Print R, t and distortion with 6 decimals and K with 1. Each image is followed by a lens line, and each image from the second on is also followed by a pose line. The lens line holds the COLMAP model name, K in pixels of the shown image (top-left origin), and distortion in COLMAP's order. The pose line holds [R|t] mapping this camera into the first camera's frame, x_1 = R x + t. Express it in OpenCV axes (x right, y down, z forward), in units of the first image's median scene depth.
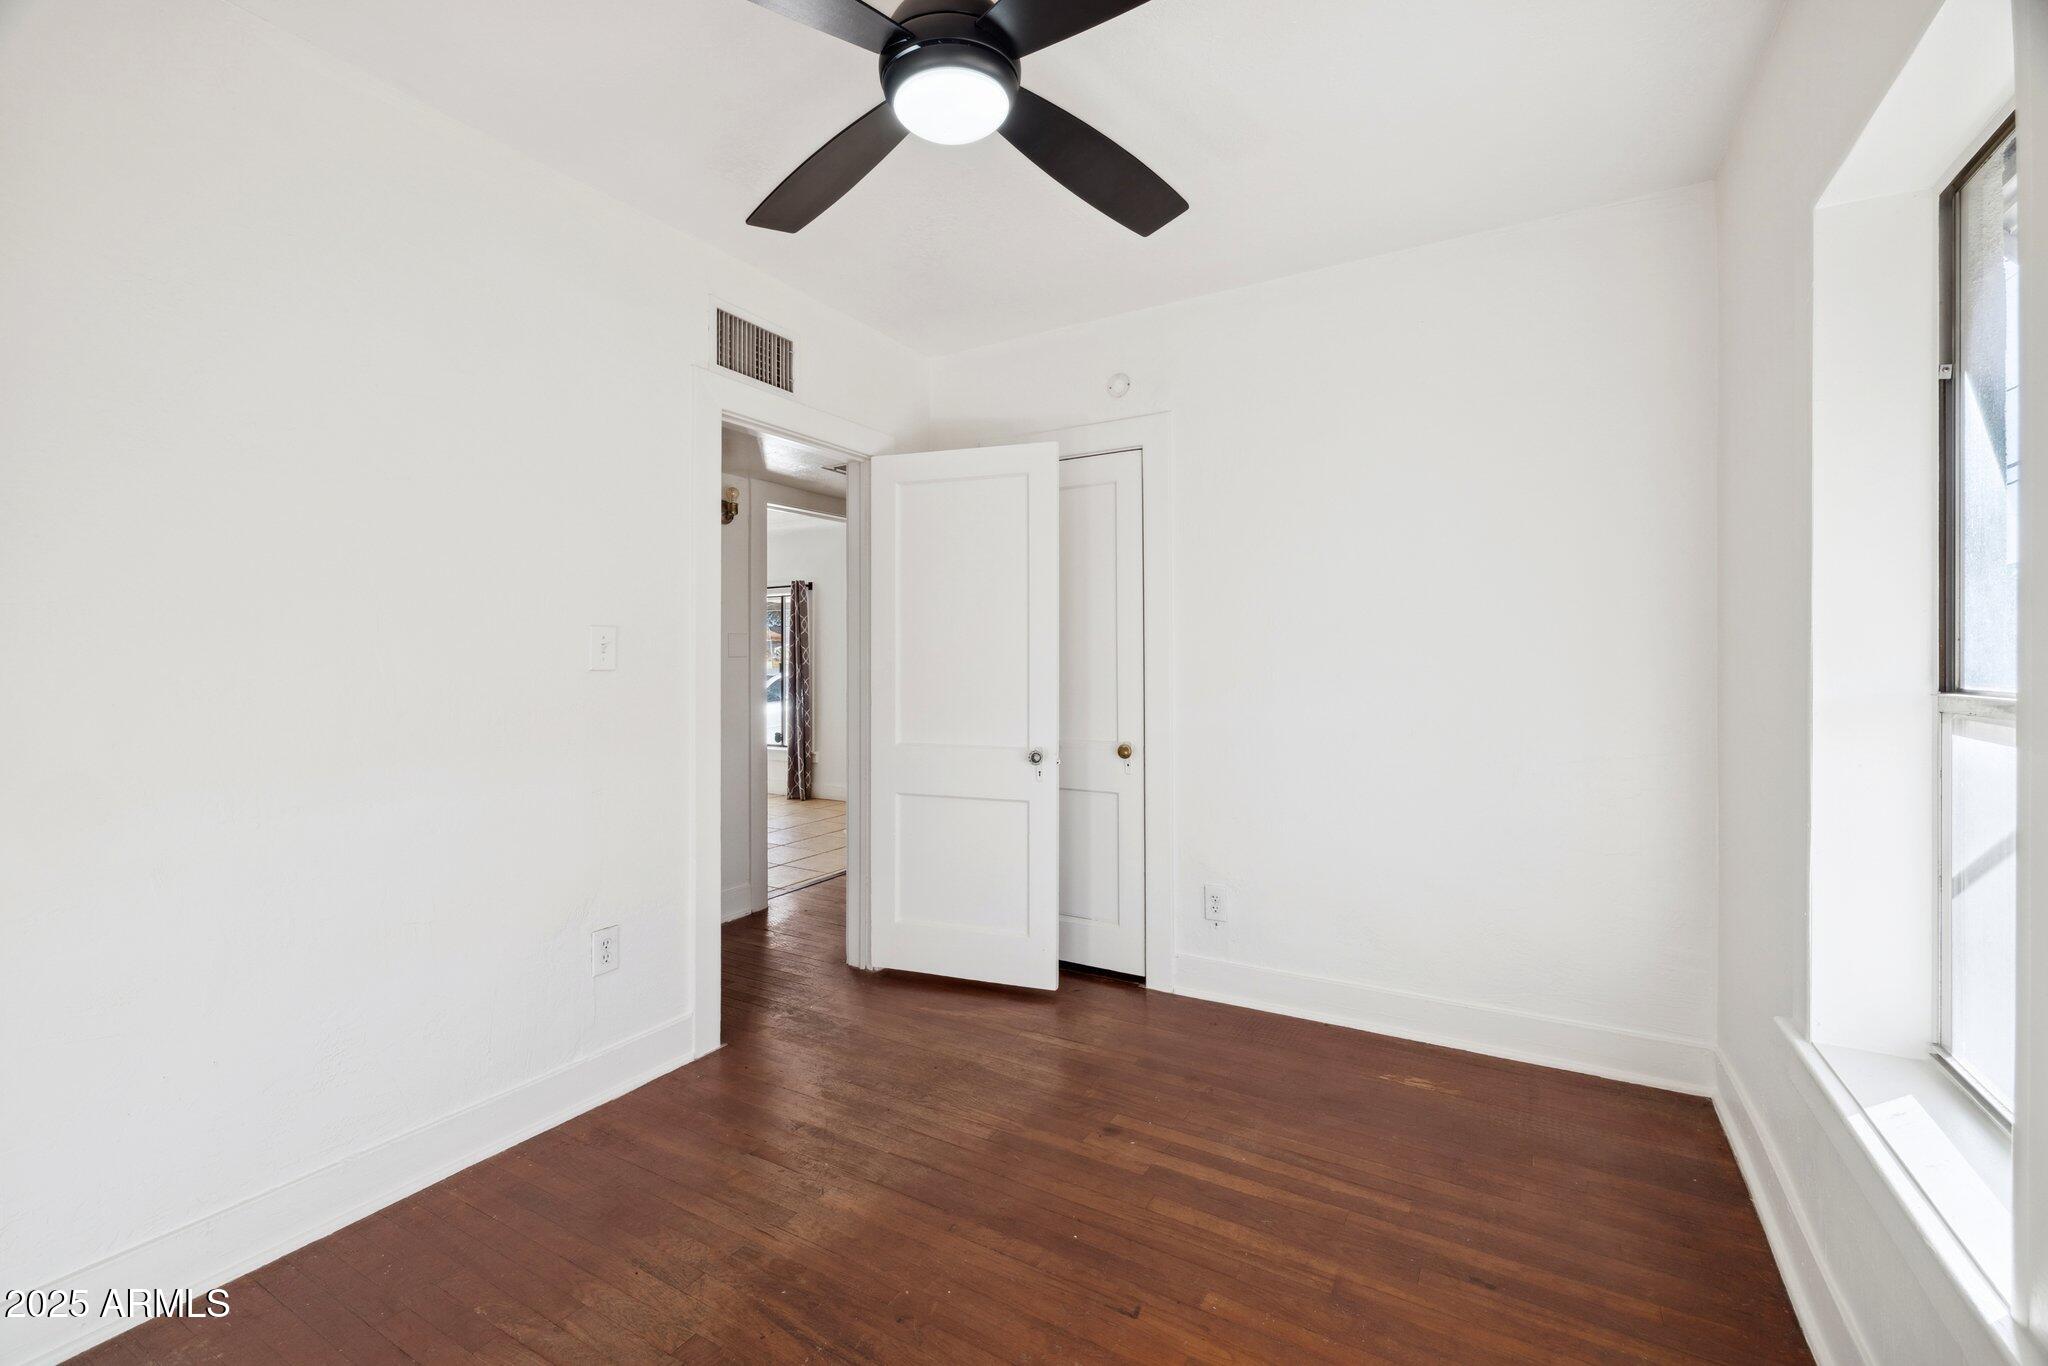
lens RADIAL K [[863.7, 0, 1025.8], [0, 863.7, 662.4], [0, 0, 1]] dist [0.001367, -0.000554]
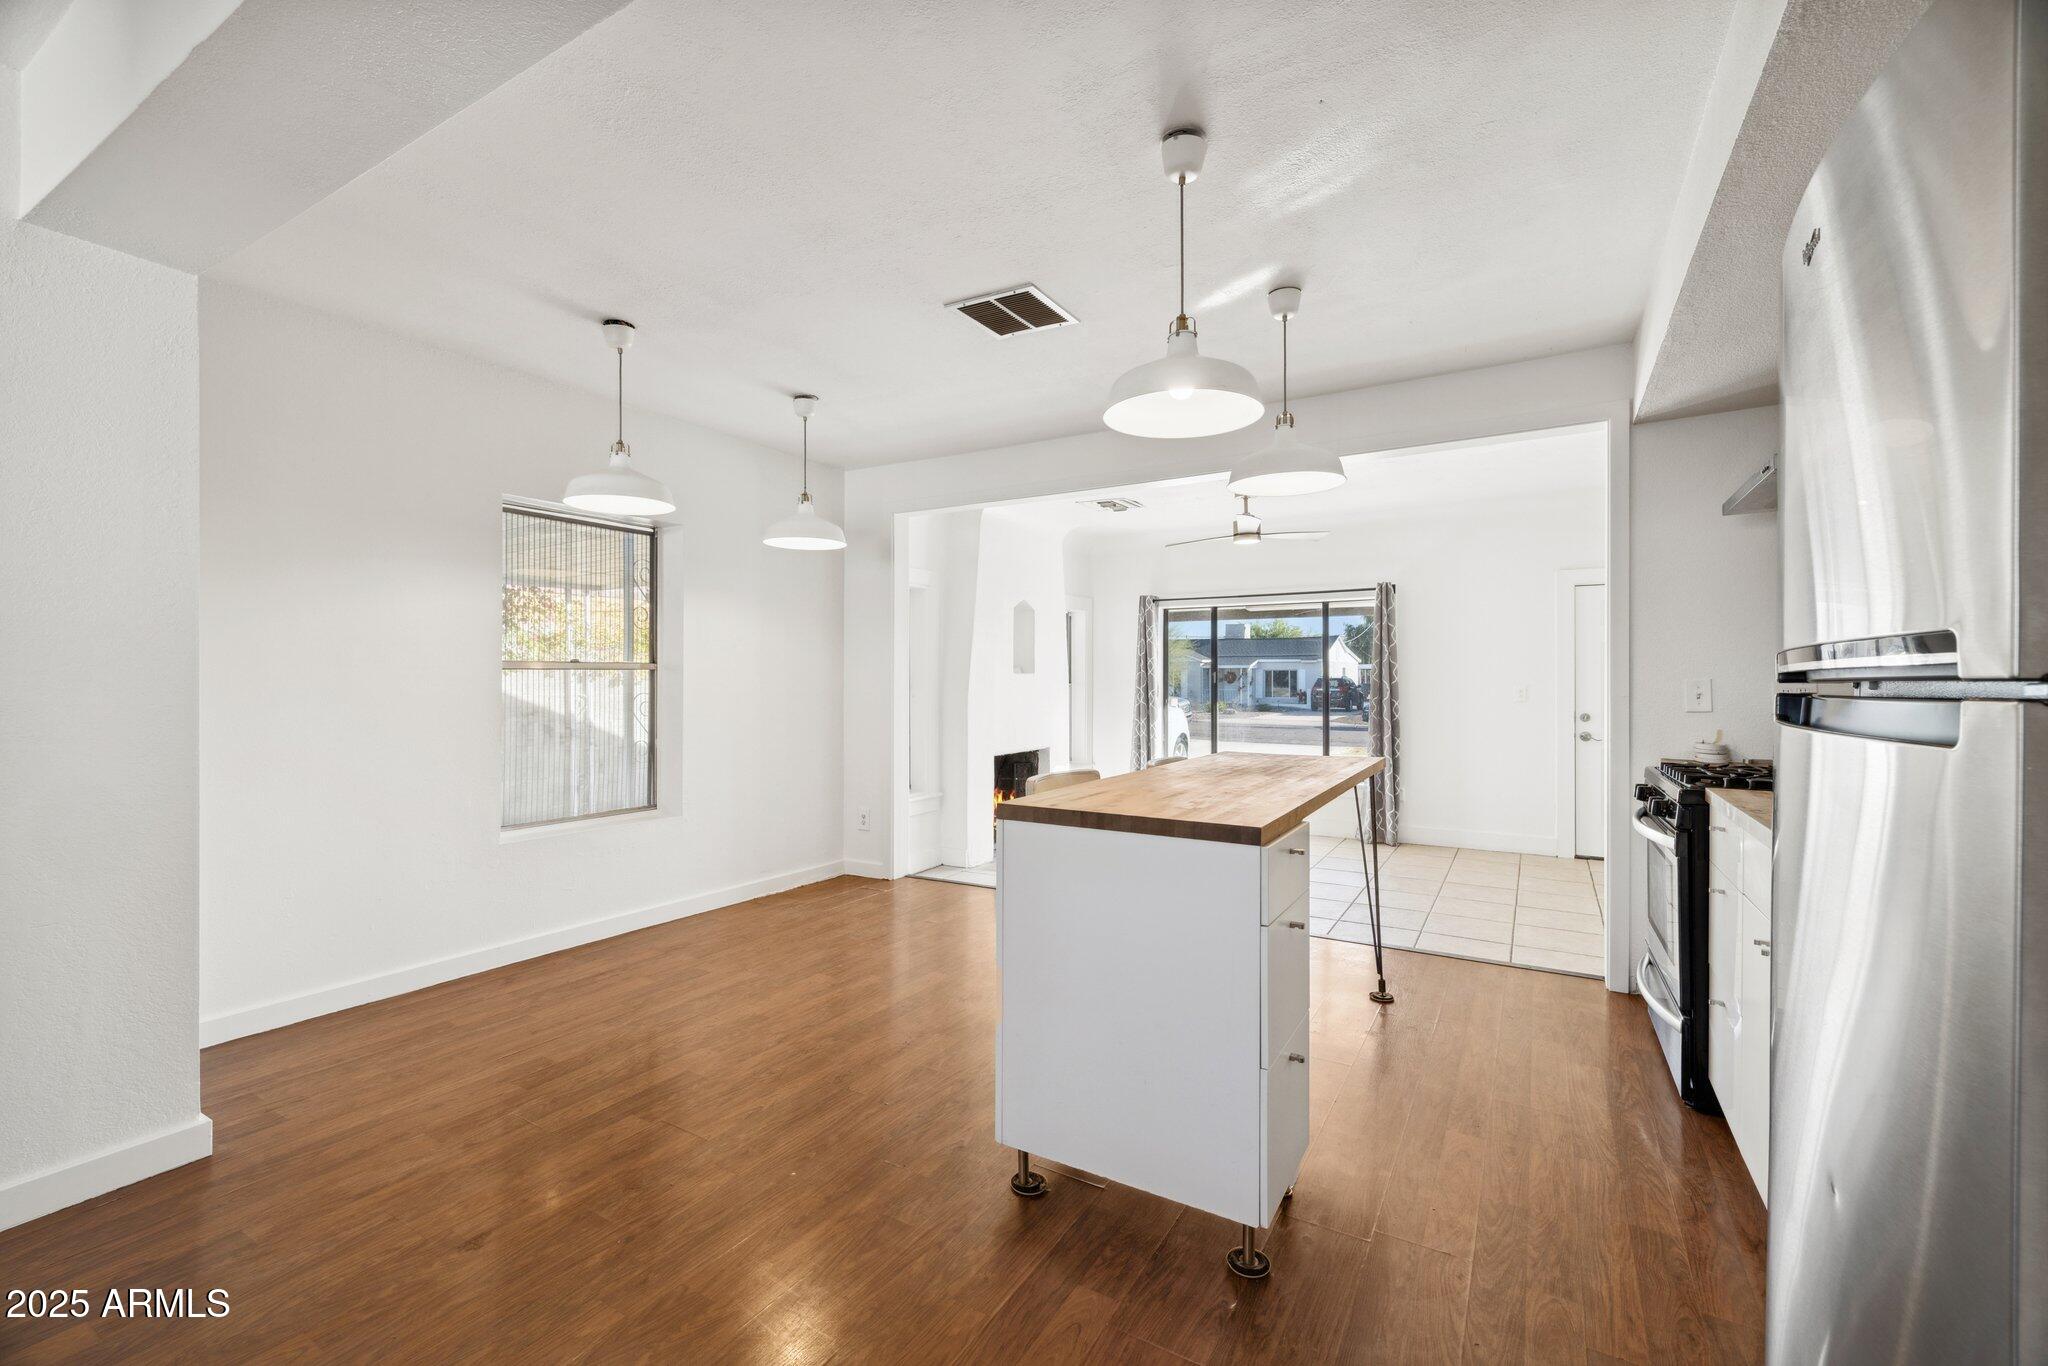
lens RADIAL K [[866.0, 0, 1022.4], [0, 866.0, 677.0], [0, 0, 1]] dist [-0.000607, -0.000148]
pose [[0.999964, 0.001202, -0.008430, -0.607866], [-0.001293, 0.999940, -0.010902, 0.006379], [0.008416, 0.010913, 0.999905, 0.158675]]
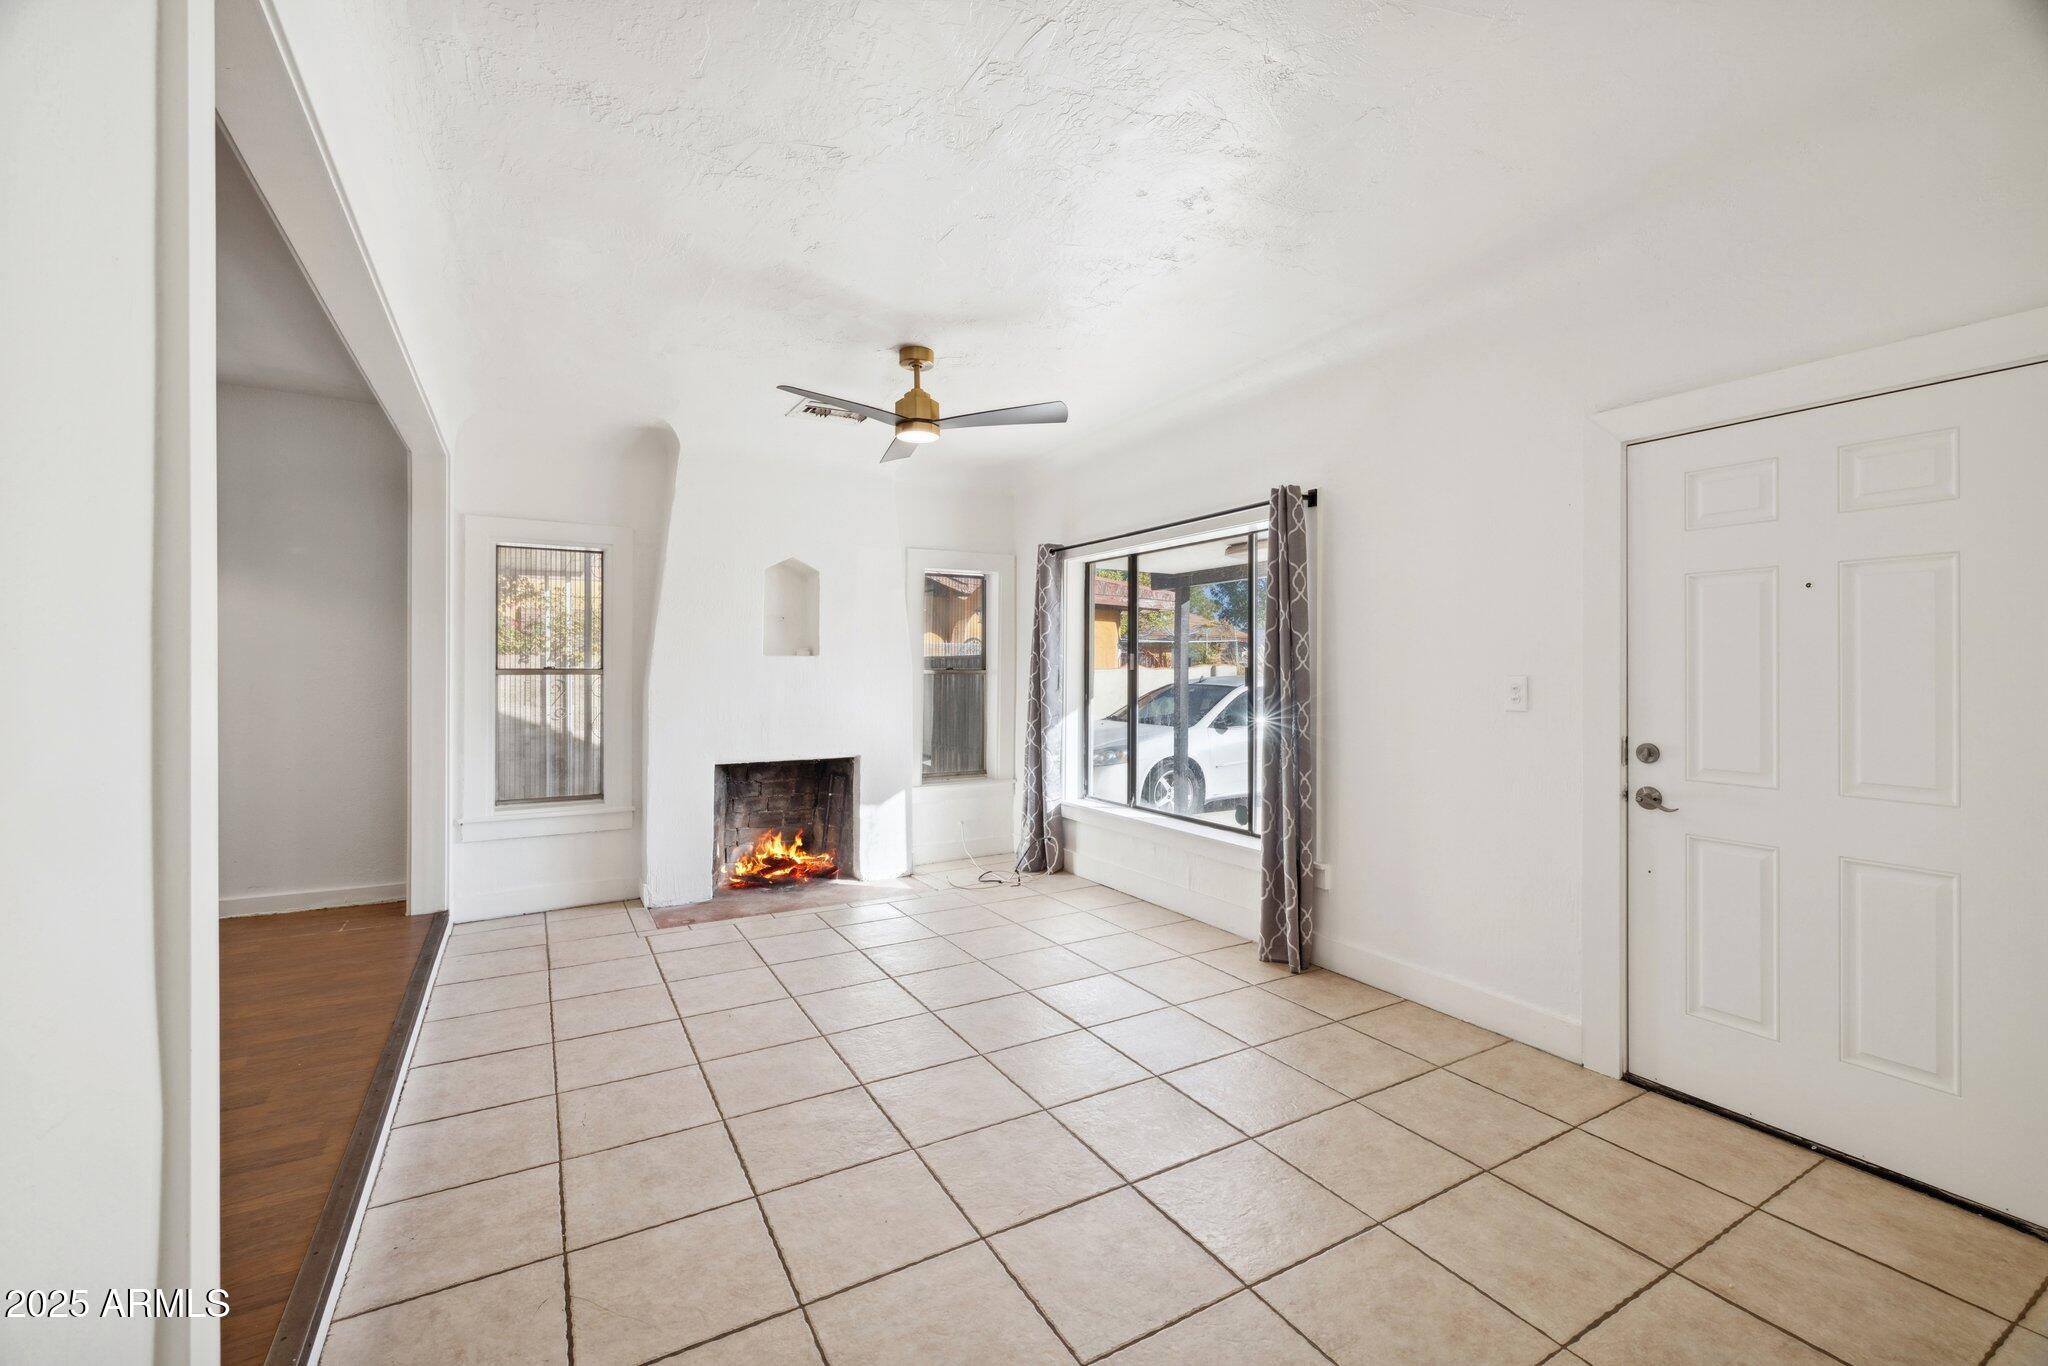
lens RADIAL K [[863.7, 0, 1025.8], [0, 863.7, 662.4], [0, 0, 1]] dist [0.001367, -0.000554]
pose [[0.863307, 0.000449, -0.504680, -0.151057], [-0.006454, 0.999928, -0.010150, 0.004050], [0.504638, 0.012020, 0.863247, 0.534590]]
